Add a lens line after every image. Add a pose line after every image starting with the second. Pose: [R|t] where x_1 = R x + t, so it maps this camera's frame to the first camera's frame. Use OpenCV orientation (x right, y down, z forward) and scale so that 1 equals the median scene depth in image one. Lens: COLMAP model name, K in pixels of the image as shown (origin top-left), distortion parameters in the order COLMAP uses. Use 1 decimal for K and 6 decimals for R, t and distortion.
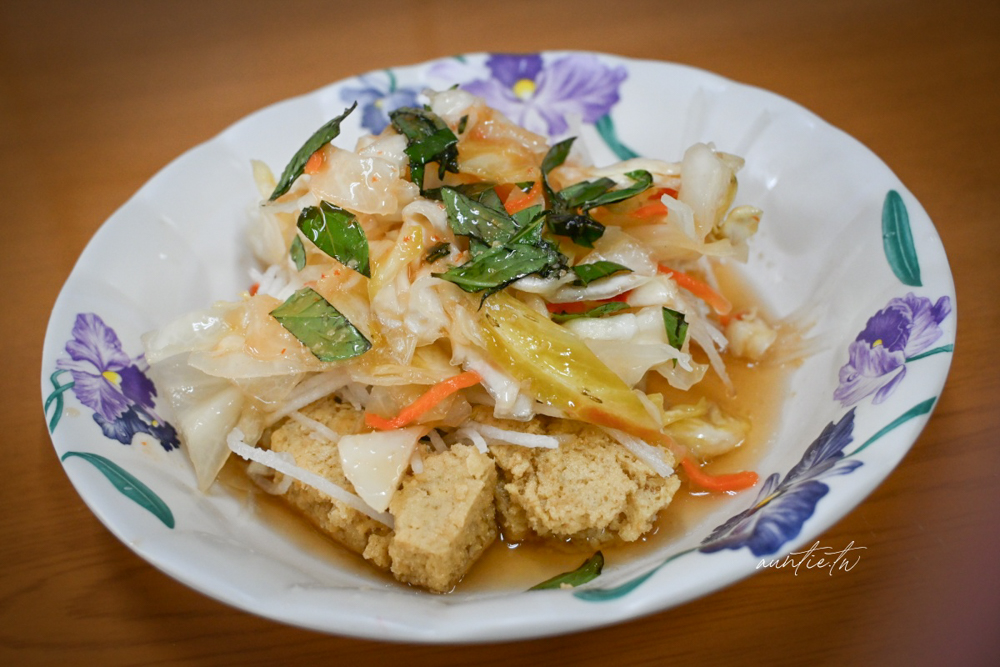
lens RADIAL K [[1232.2, 0, 500.0], [0, 1232.2, 333.5], [0, 0, 1]] dist [-0.005878, -0.006909]
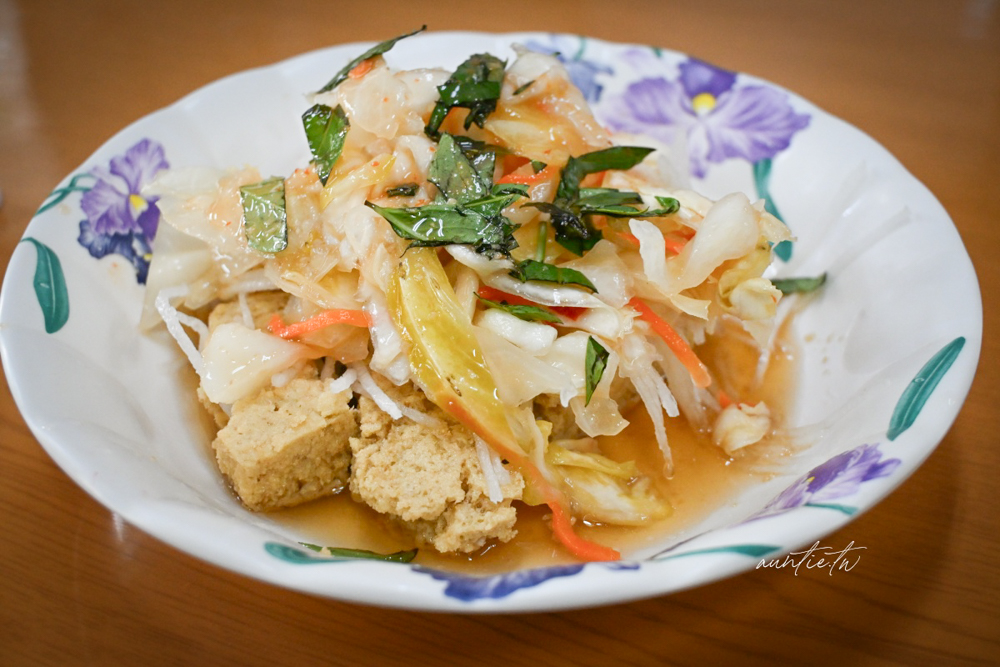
lens RADIAL K [[1294.7, 0, 500.0], [0, 1294.7, 333.5], [0, 0, 1]] dist [0.018143, 0.030989]
pose [[0.848014, 0.389399, -0.359501, 0.405370], [-0.398019, 0.915837, 0.053133, -0.045929], [0.349935, 0.098030, 0.931631, 0.099055]]
